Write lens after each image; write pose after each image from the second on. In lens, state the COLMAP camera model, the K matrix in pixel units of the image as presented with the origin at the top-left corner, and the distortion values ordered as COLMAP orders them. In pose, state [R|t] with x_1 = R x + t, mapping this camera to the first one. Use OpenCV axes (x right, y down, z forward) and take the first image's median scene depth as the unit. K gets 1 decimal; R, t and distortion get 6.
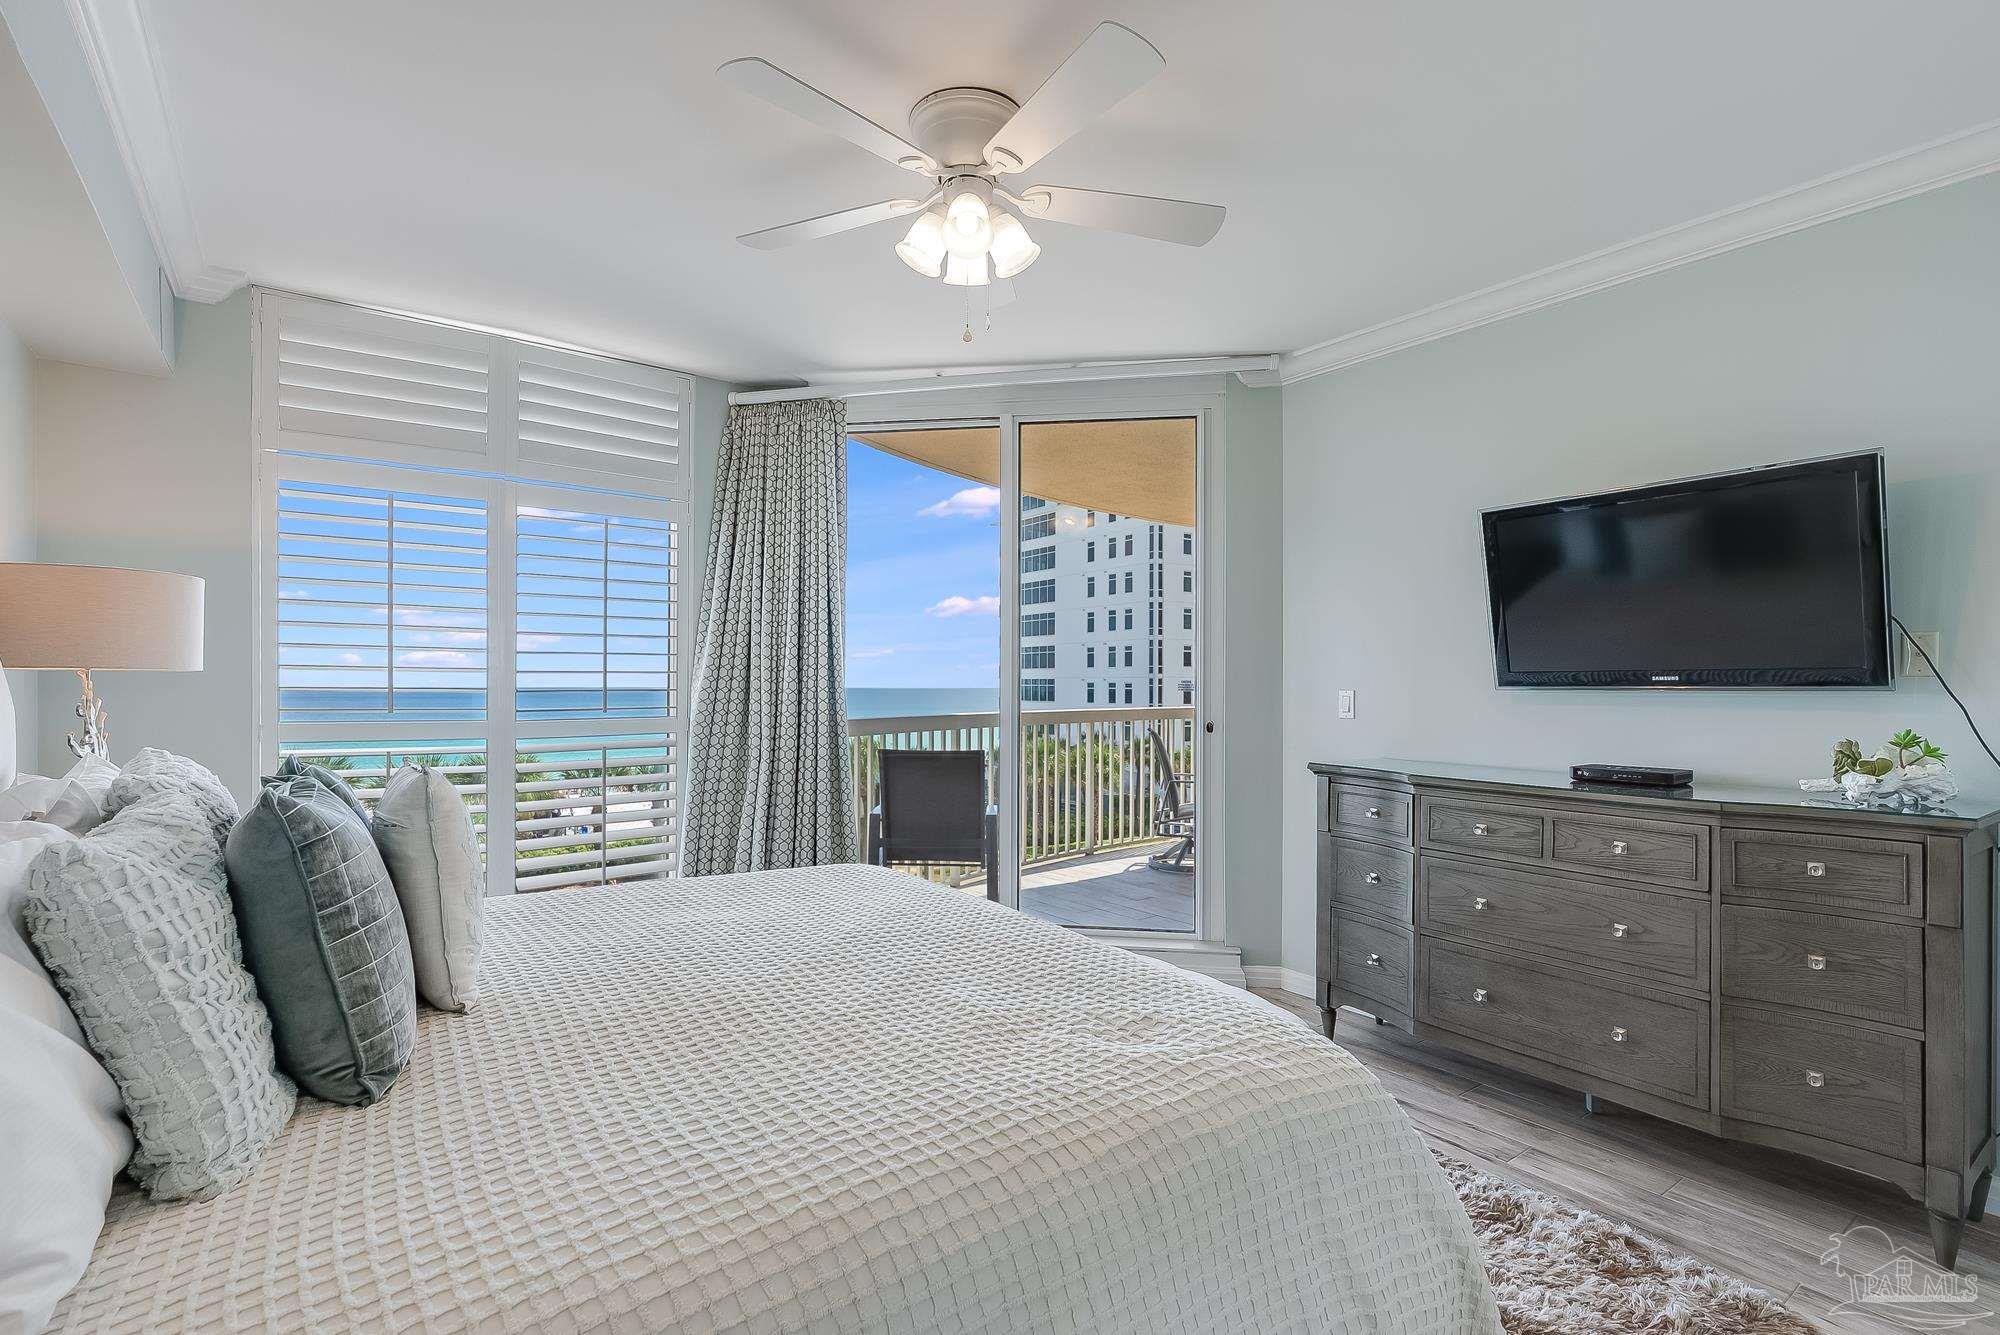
lens RADIAL K [[935.2, 0, 1001.6], [0, 935.2, 678.1], [0, 0, 1]] dist [-0.003684, 0.001644]
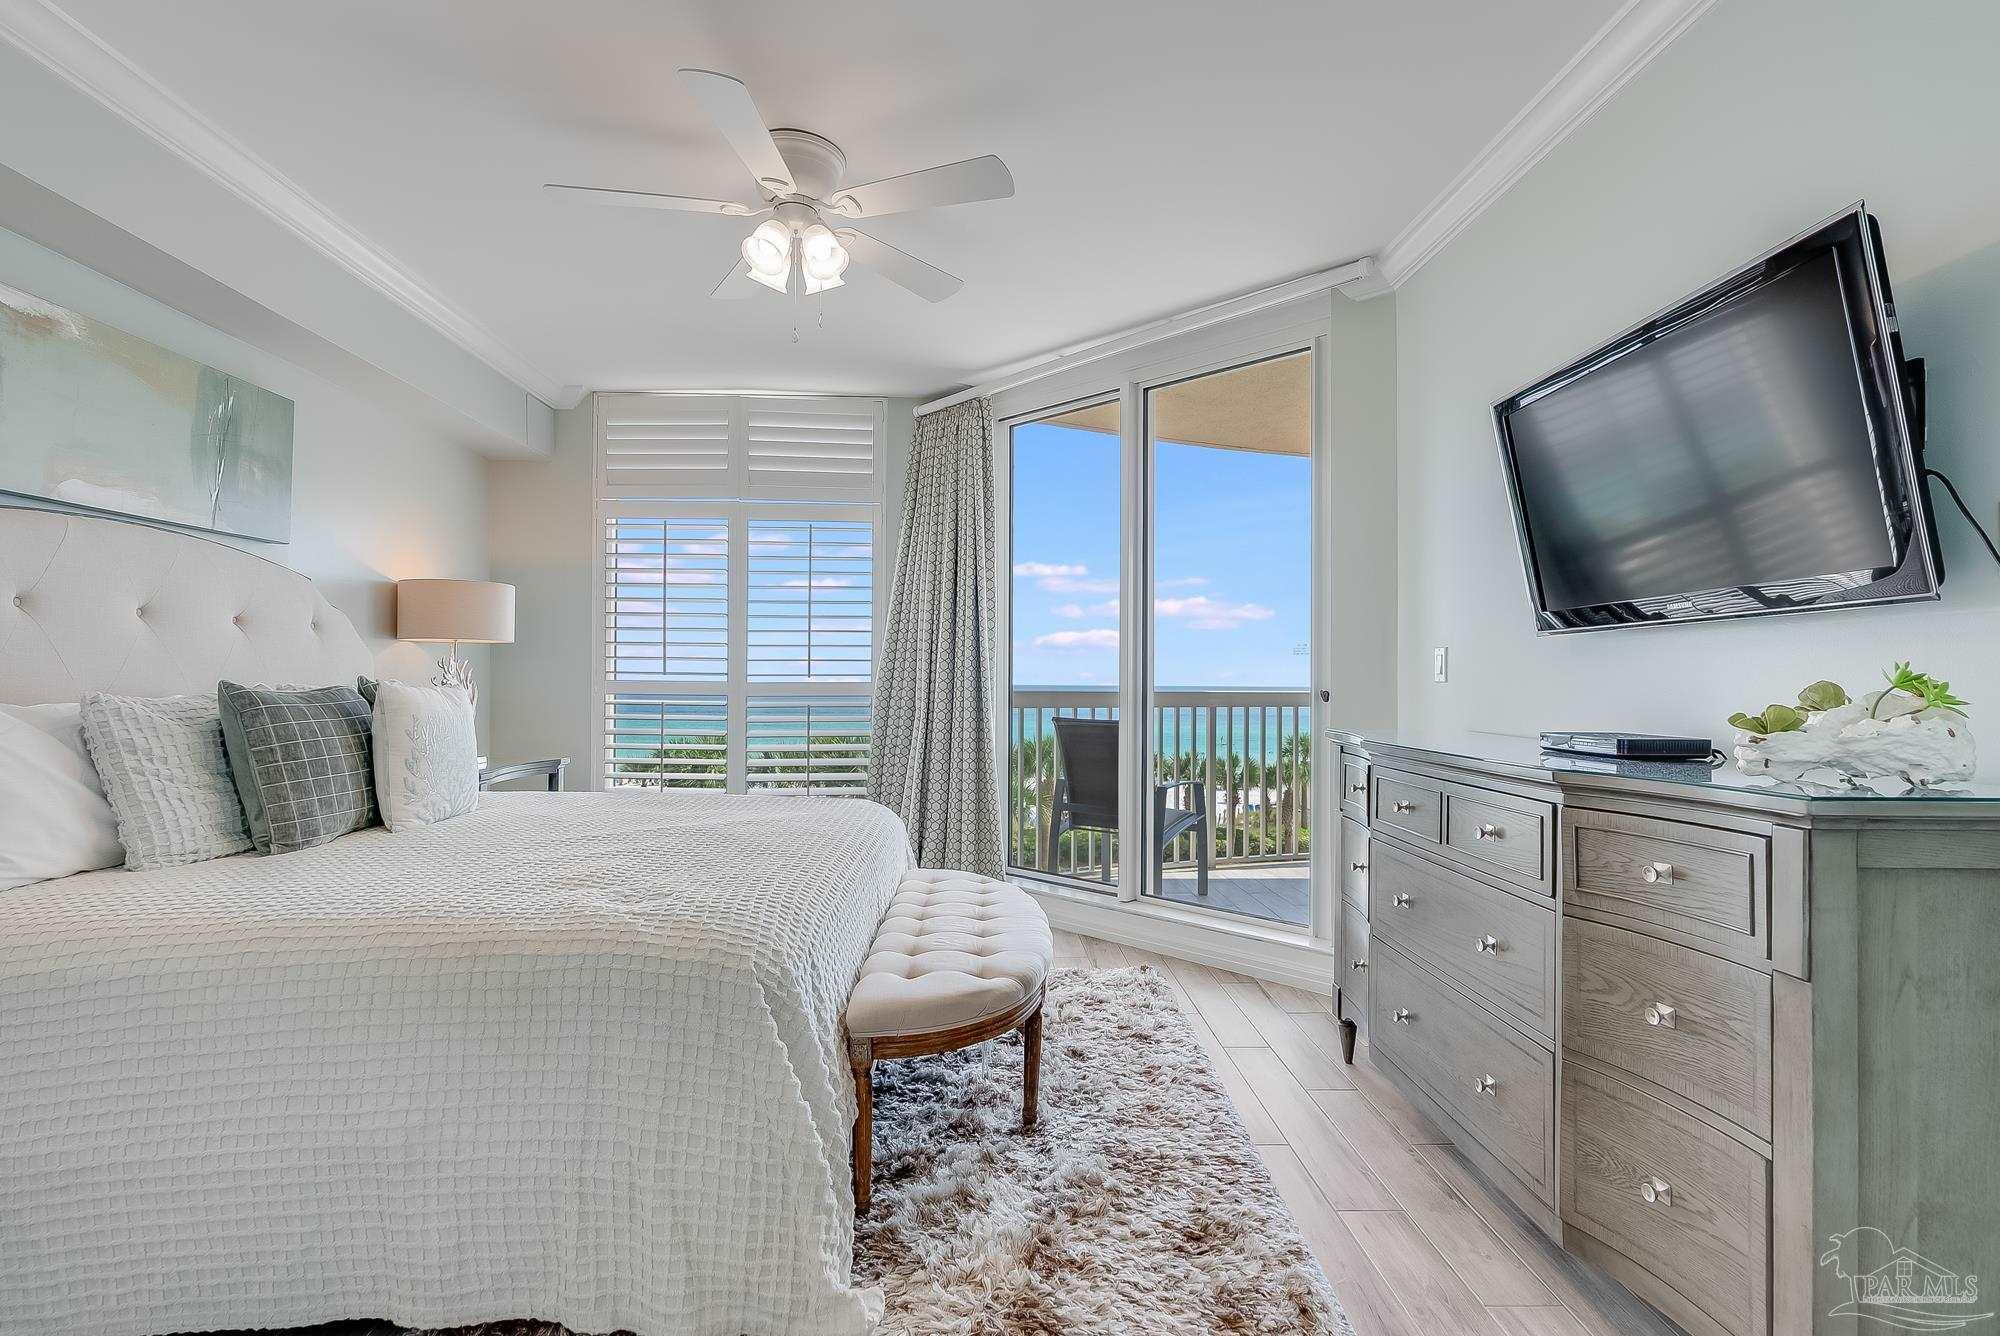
lens RADIAL K [[935.2, 0, 1001.6], [0, 935.2, 678.6], [0, 0, 1]] dist [-0.003684, 0.001644]
pose [[0.820071, -0.002395, -0.572257, 0.531905], [0.001983, 0.999997, -0.001344, 0.041356], [0.572259, -0.000032, 0.820073, 0.118948]]
